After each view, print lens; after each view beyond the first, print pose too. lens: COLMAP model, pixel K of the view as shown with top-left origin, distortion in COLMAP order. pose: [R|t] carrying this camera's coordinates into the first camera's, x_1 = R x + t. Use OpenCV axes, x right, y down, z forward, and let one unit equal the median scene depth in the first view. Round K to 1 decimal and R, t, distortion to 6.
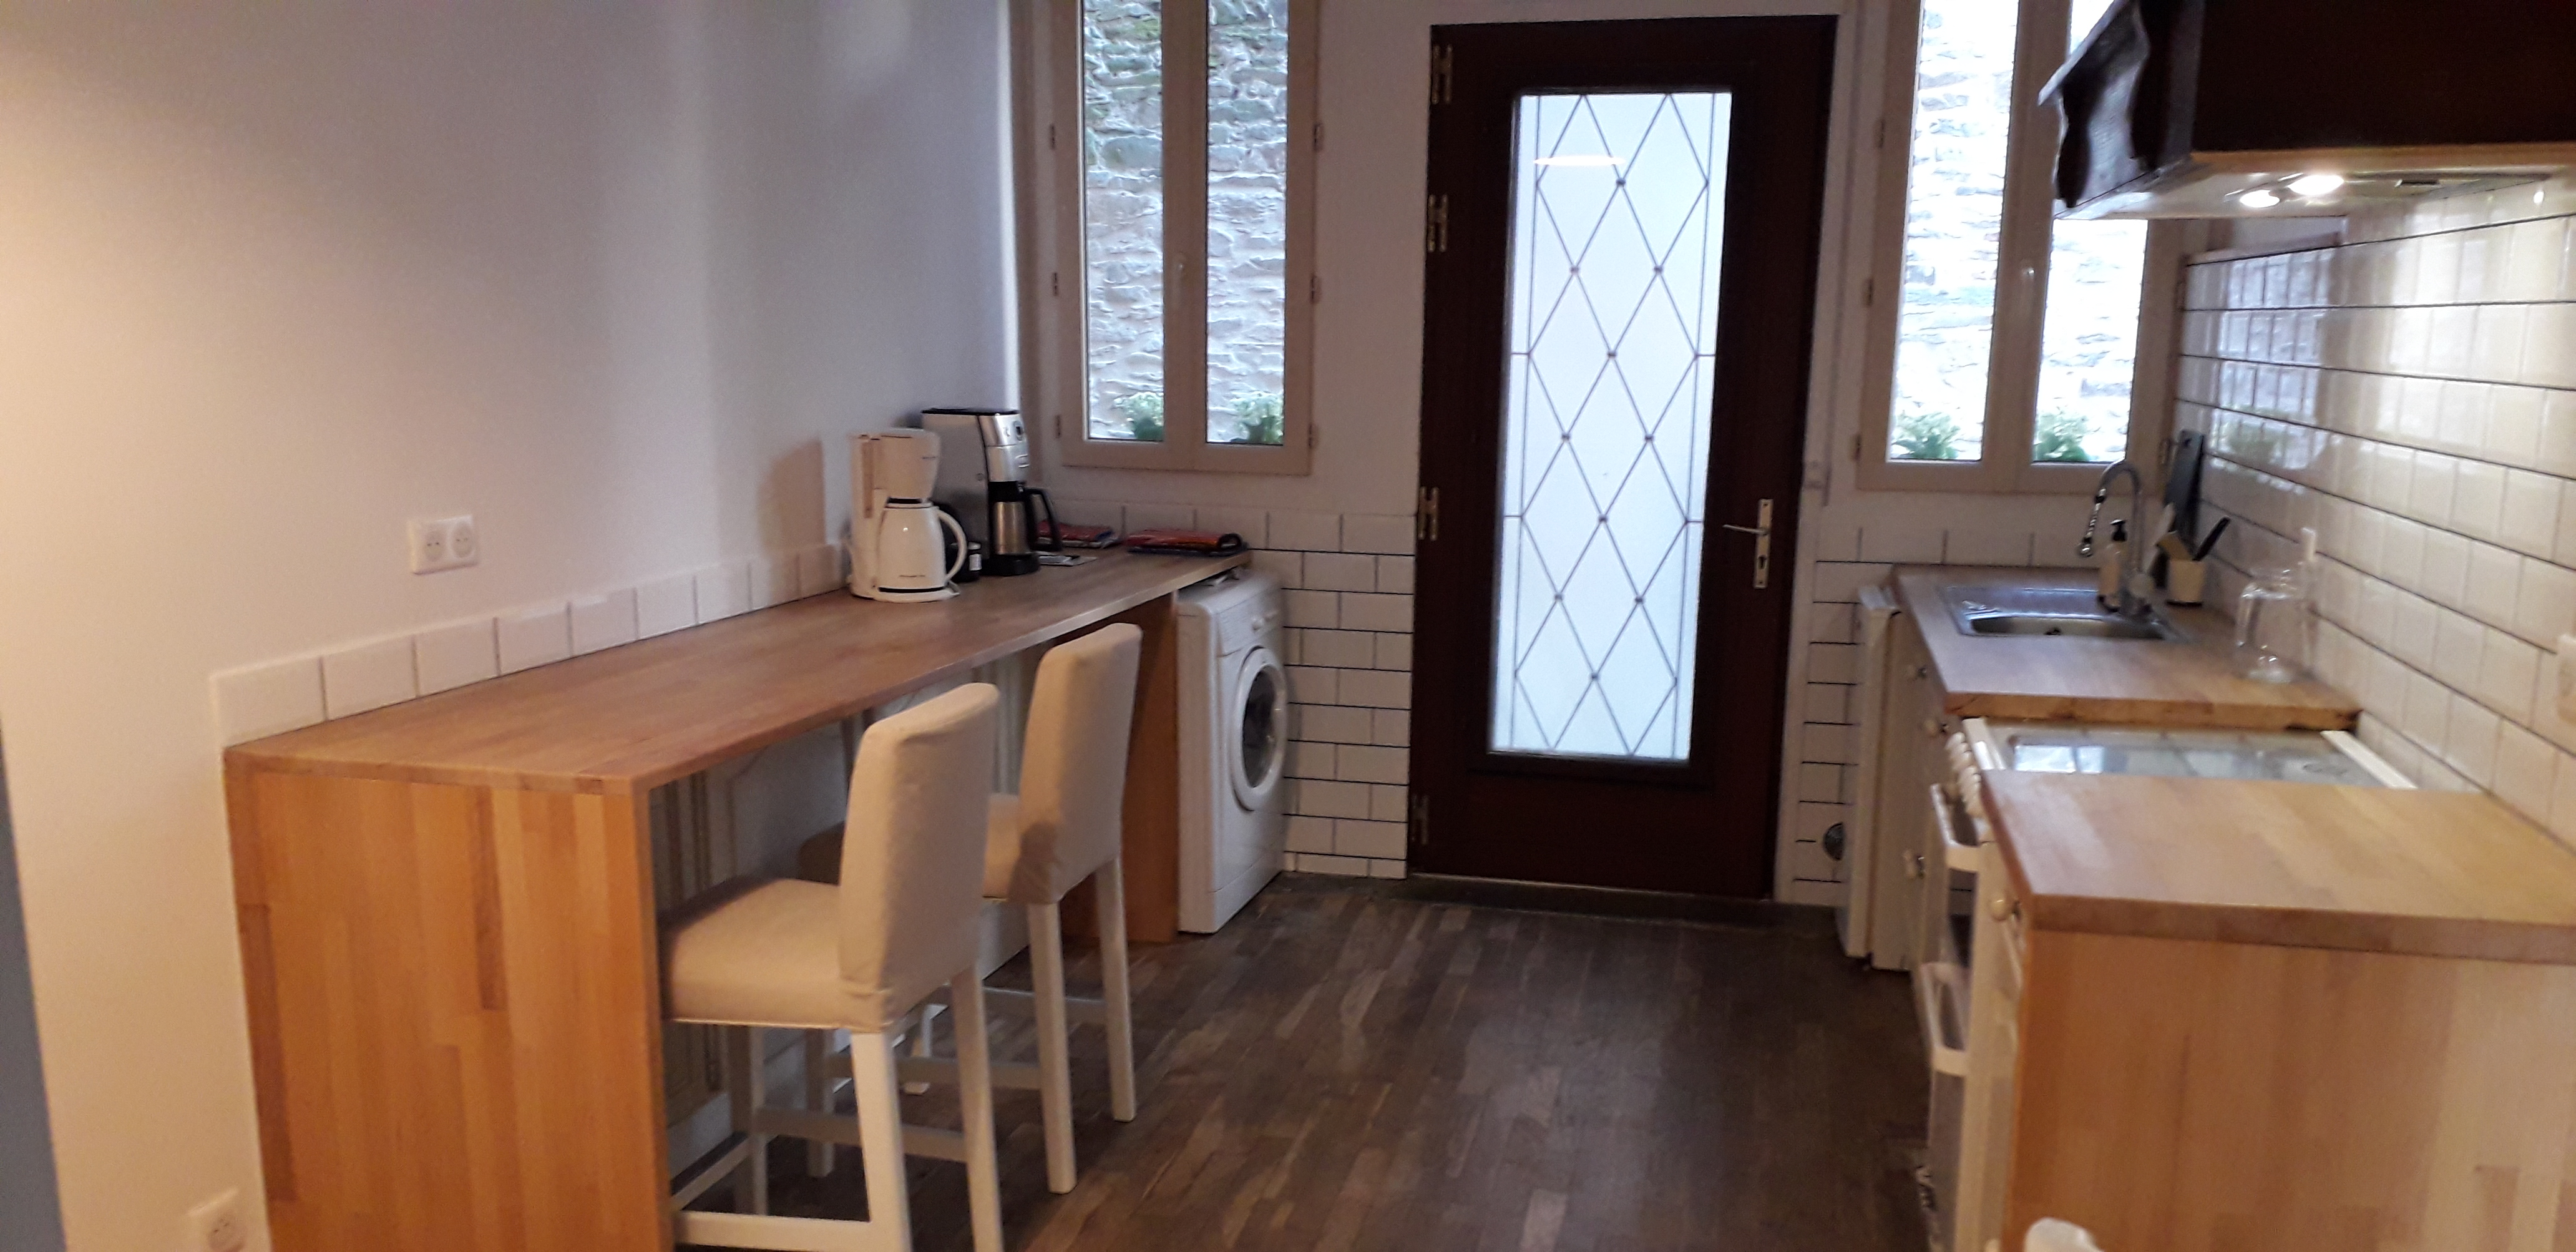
lens RADIAL K [[1911.0, 0, 1279.5], [0, 1911.0, 767.5], [0, 0, 1]] dist [0.007127, -0.212043]
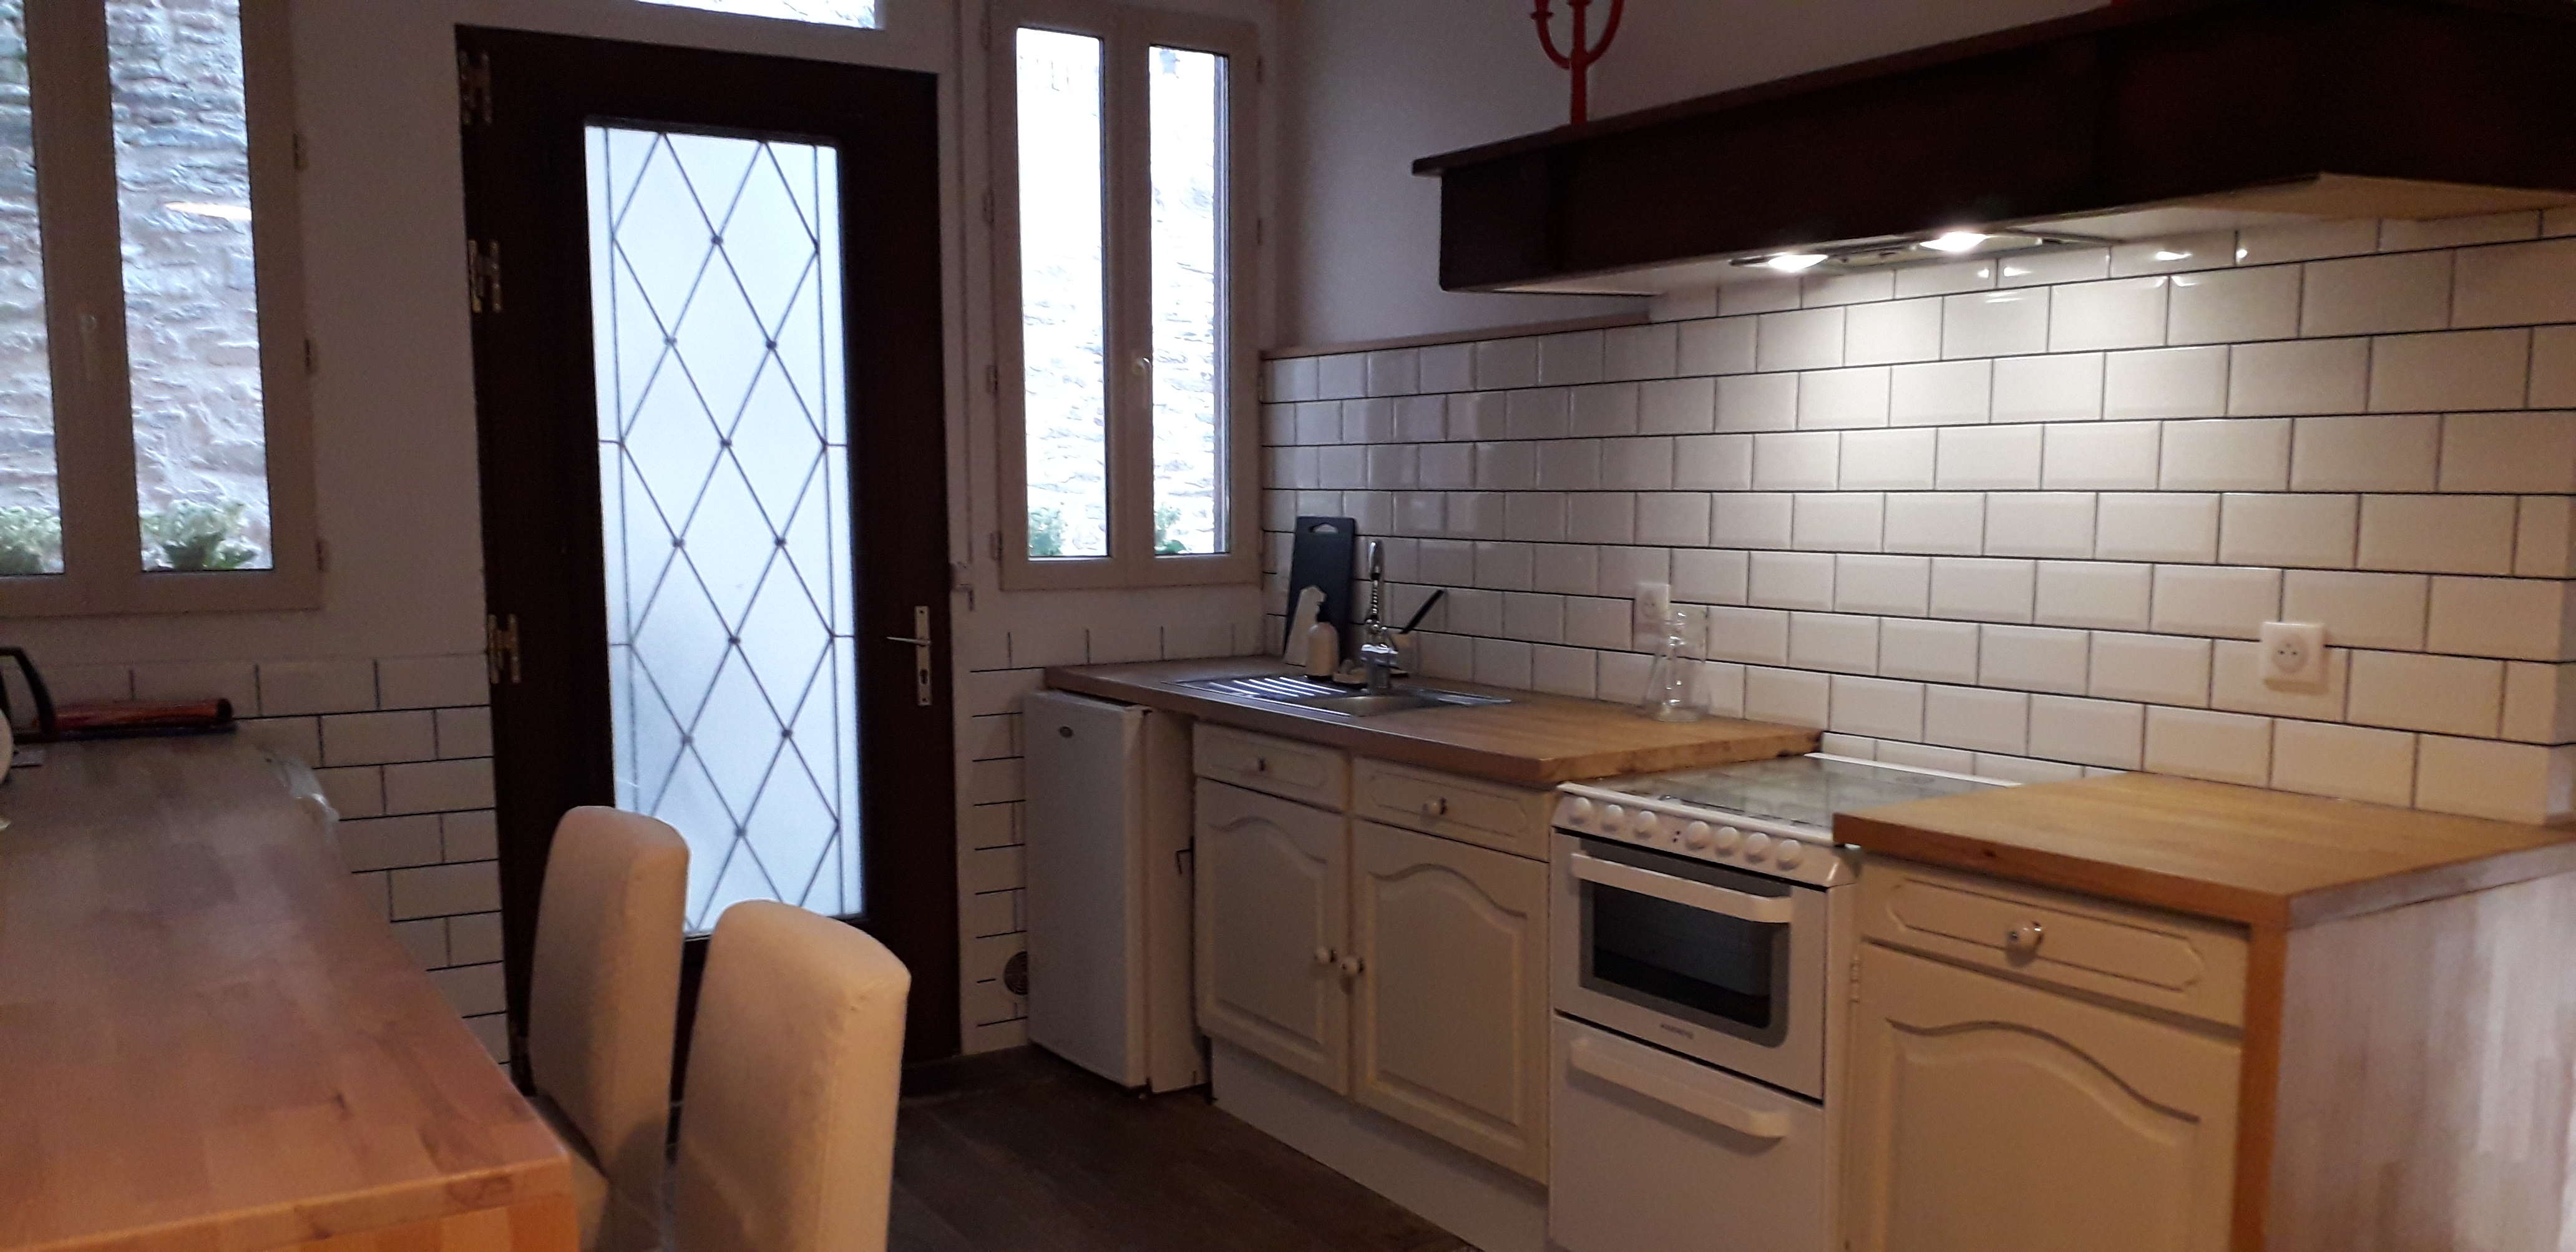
lens RADIAL K [[1911.0, 0, 1279.5], [0, 1911.0, 767.5], [0, 0, 1]] dist [0.007127, -0.212043]
pose [[0.670412, -0.103408, 0.734747, -0.292421], [0.160941, 0.986932, -0.007948, -0.032273], [-0.724324, 0.123580, 0.678294, 0.283989]]
